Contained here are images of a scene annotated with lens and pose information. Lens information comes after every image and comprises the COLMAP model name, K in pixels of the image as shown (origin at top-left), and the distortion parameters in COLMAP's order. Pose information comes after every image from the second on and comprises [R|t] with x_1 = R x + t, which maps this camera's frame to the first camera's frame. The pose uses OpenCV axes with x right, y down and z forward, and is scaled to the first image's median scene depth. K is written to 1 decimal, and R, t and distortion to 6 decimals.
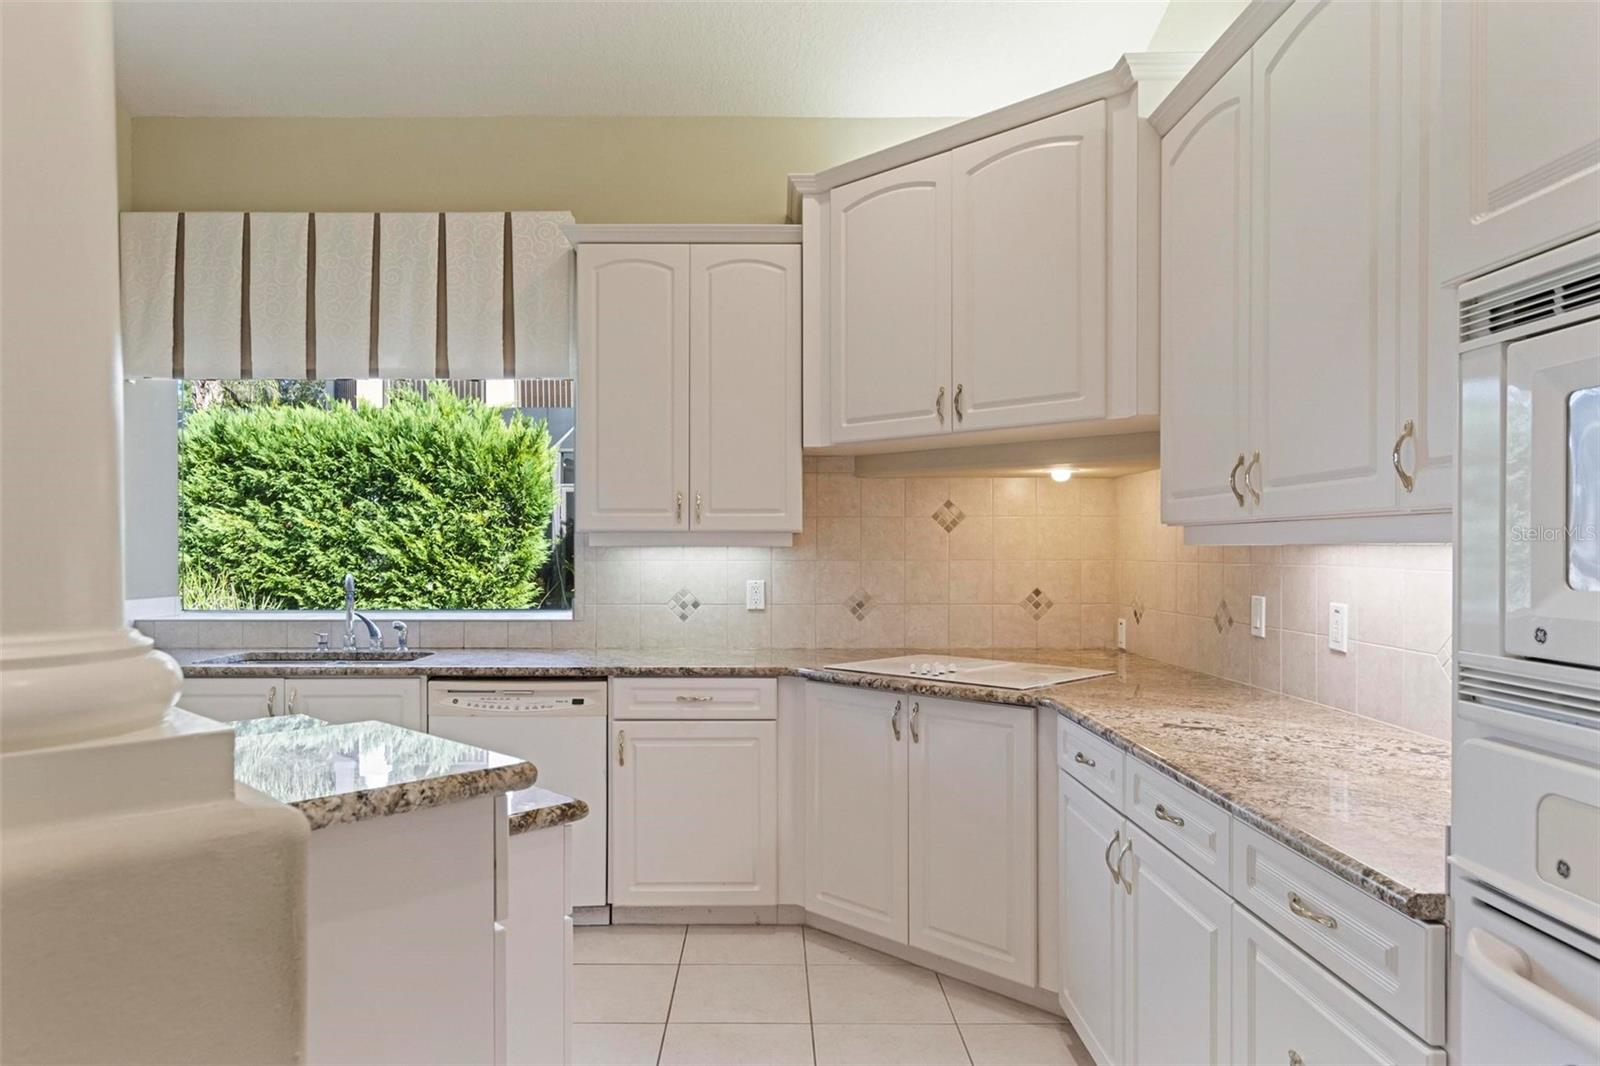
lens RADIAL K [[1034.5, 0, 764.7], [0, 1034.5, 545.5], [0, 0, 1]] dist [0.007491, 0.001151]
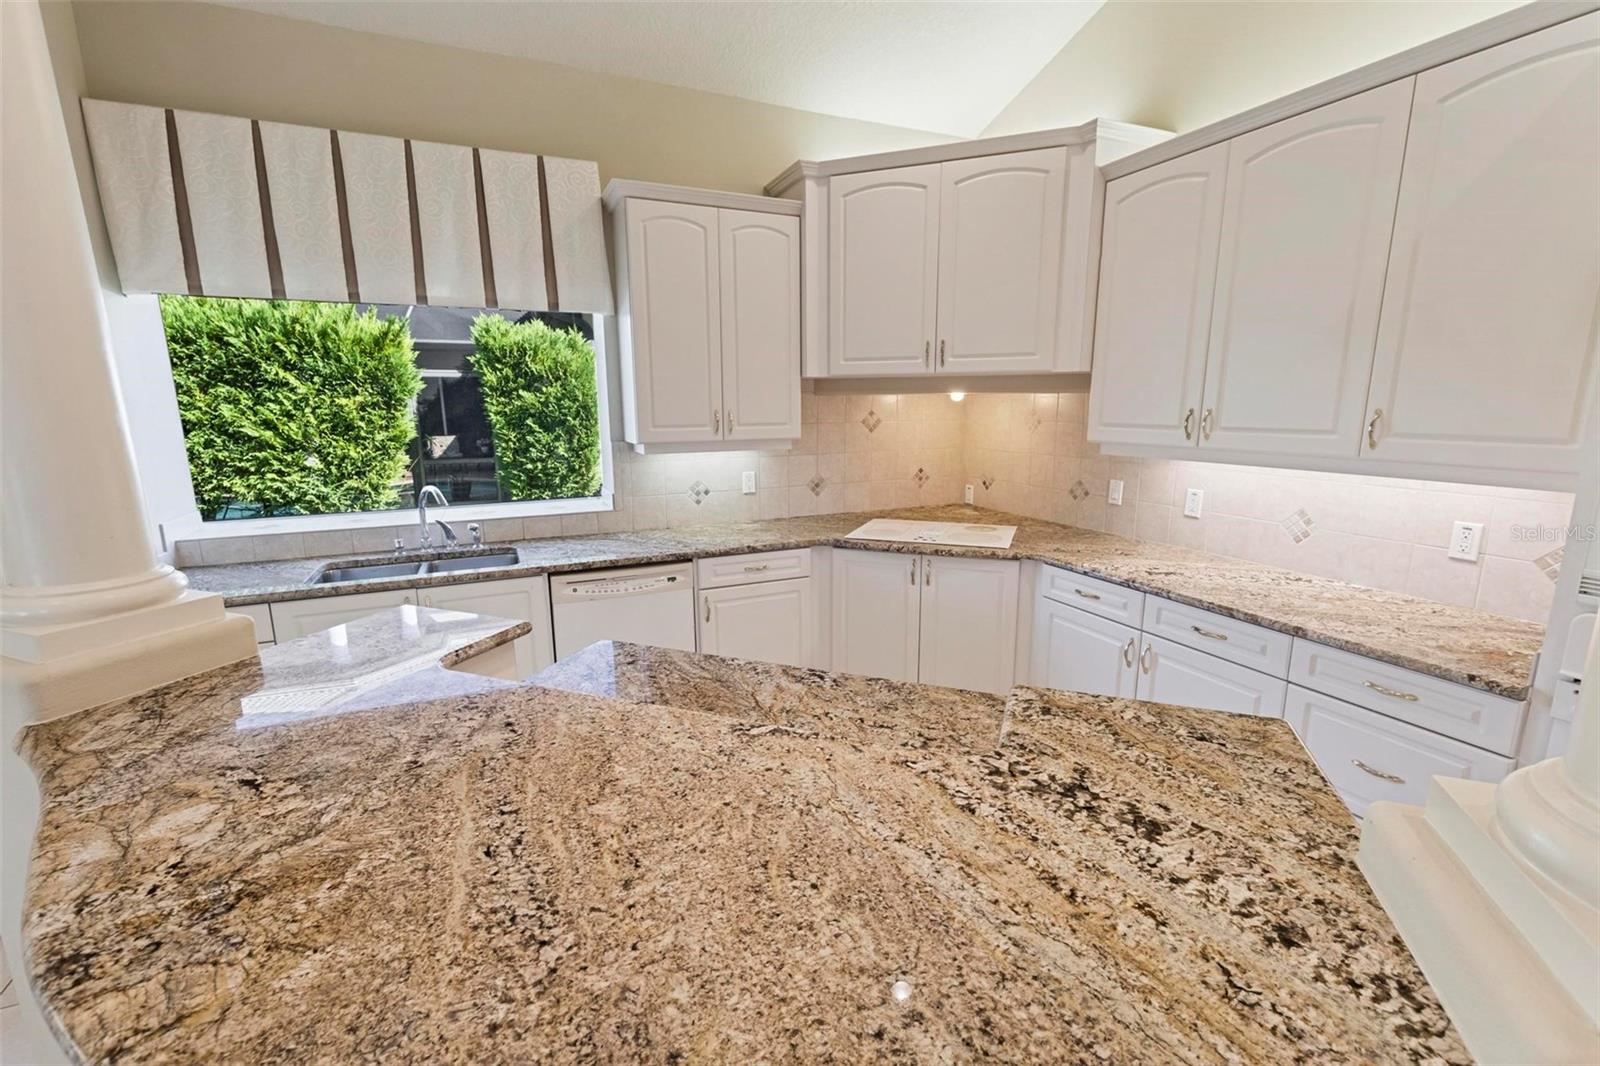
lens RADIAL K [[700.2, 0, 800.3], [0, 700.2, 535.4], [0, 0, 1]] dist [0.004965, -0.000090]
pose [[0.907738, -0.087317, 0.410351, -0.333687], [0.006833, 0.981049, 0.193638, -0.062649], [-0.419482, -0.172969, 0.891132, 0.131070]]
